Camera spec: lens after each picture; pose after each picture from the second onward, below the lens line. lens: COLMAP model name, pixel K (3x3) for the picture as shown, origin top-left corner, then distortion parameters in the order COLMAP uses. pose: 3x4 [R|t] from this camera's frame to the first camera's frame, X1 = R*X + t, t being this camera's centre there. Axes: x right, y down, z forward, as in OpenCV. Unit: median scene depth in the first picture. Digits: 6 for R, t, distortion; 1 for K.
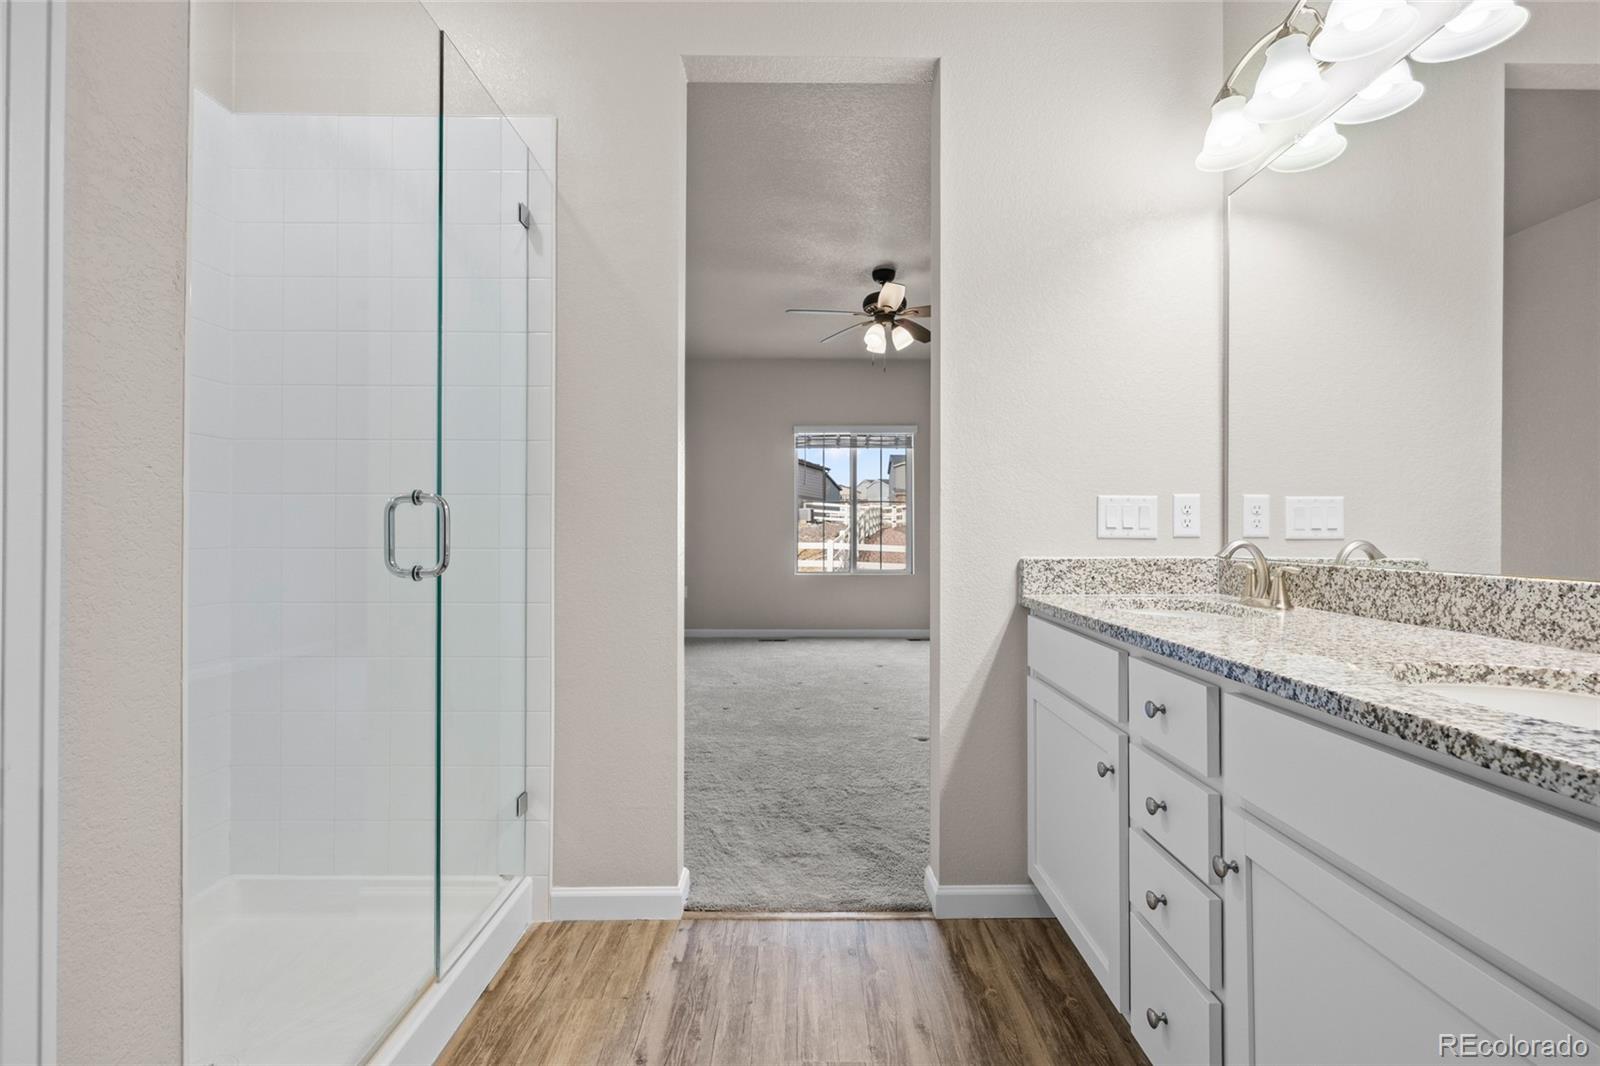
lens RADIAL K [[709.5, 0, 800.6], [0, 709.5, 528.1], [0, 0, 1]] dist [-0.008966, 0.002730]
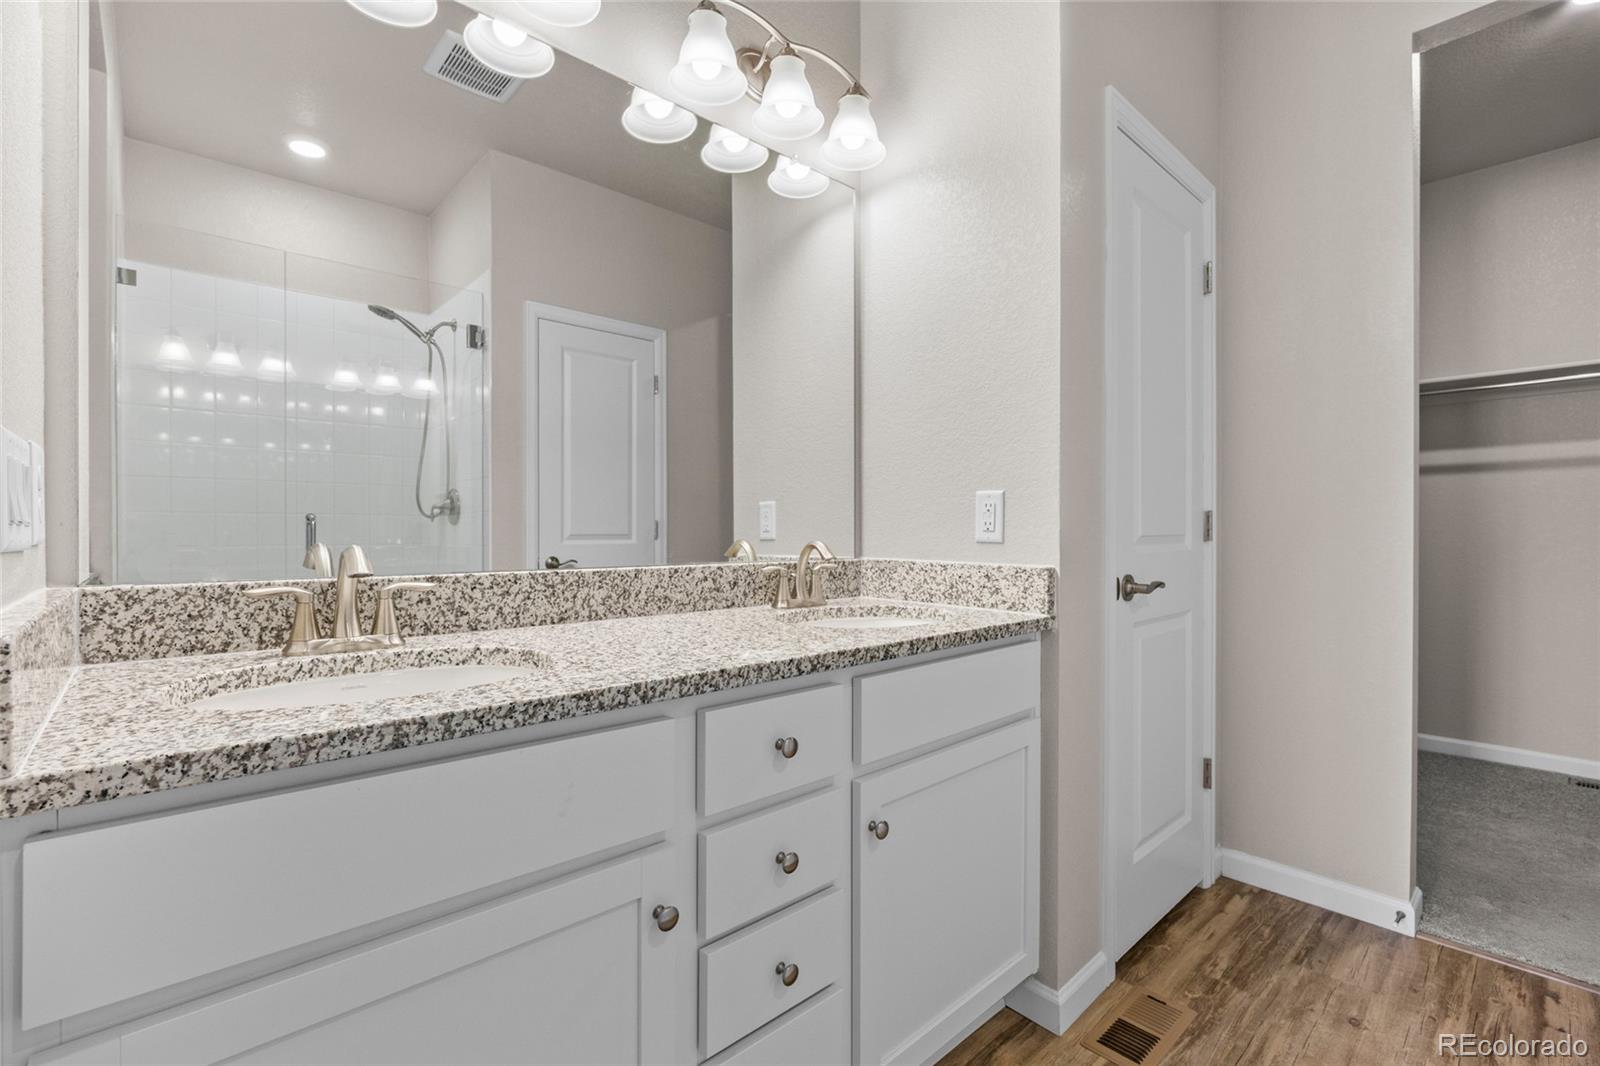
lens RADIAL K [[709.5, 0, 799.8], [0, 709.5, 533.5], [0, 0, 1]] dist [-0.008966, 0.002730]
pose [[-0.677852, -0.004276, 0.735186, -0.118326], [-0.004086, 0.999990, 0.002048, 0.004563], [-0.735187, -0.001616, -0.677862, 1.536223]]
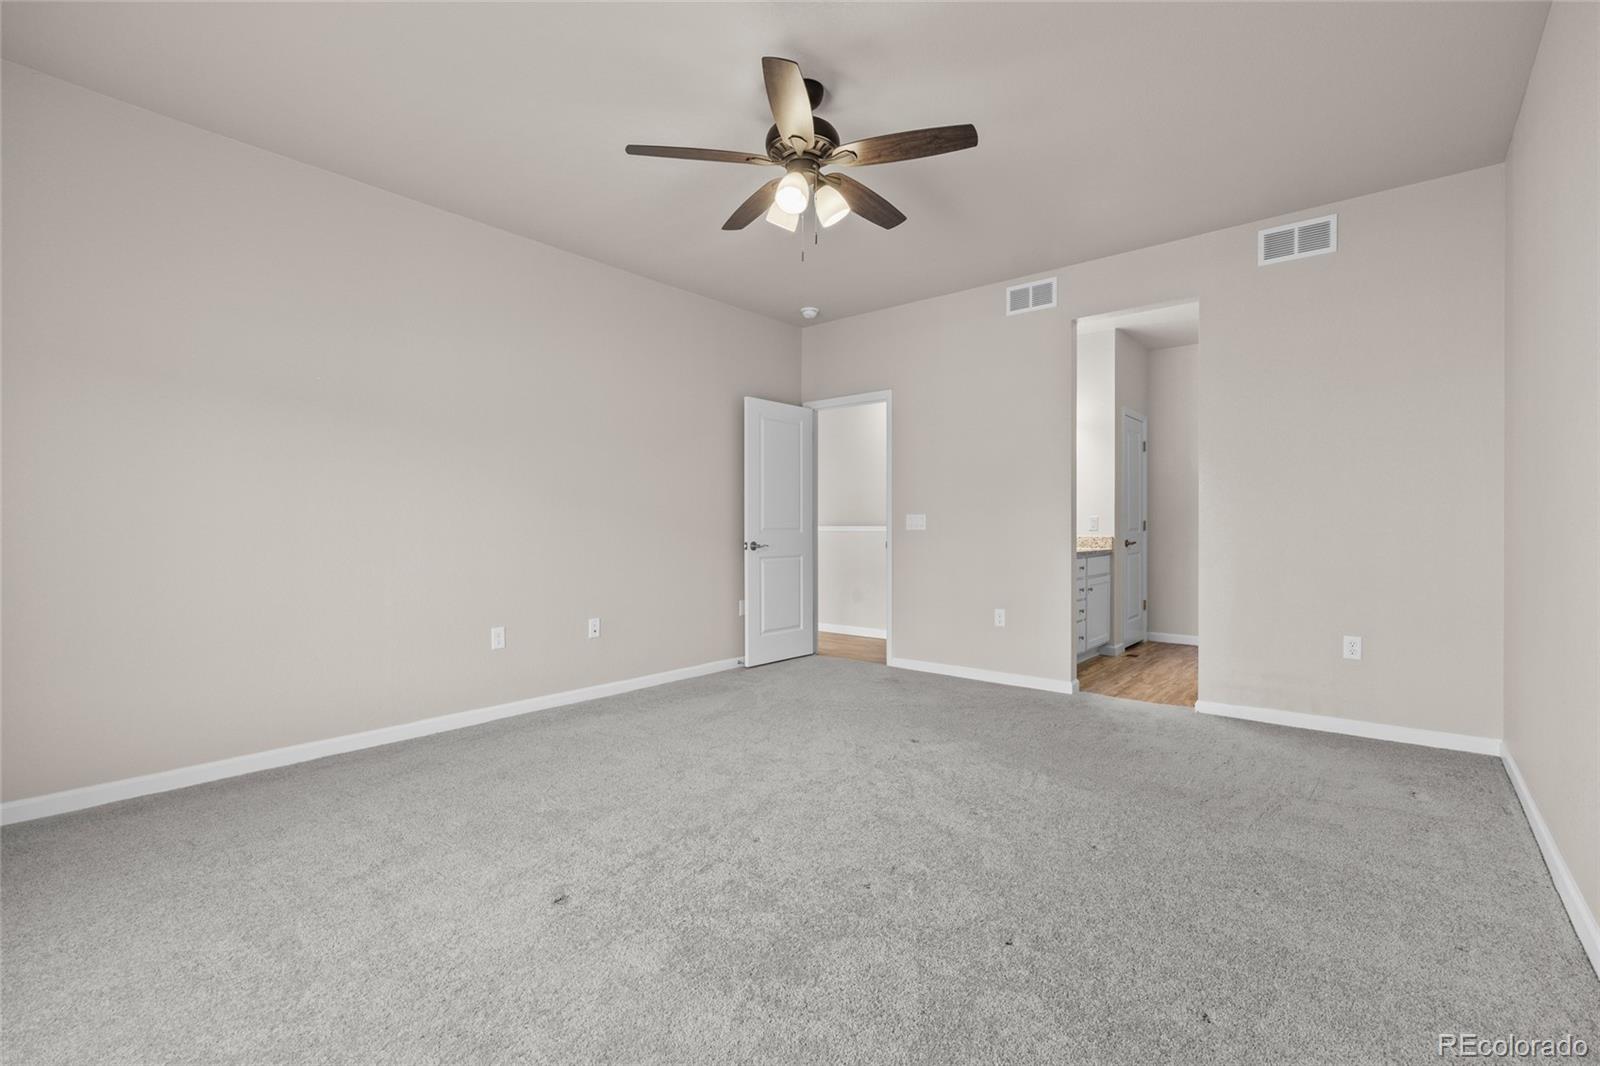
lens RADIAL K [[709.5, 0, 800.4], [0, 709.5, 531.0], [0, 0, 1]] dist [-0.008966, 0.002730]
pose [[-0.759237, -0.004661, 0.650798, -0.976052], [-0.001006, 0.999982, 0.005988, -0.003245], [-0.650814, 0.003892, -0.759227, 5.153236]]
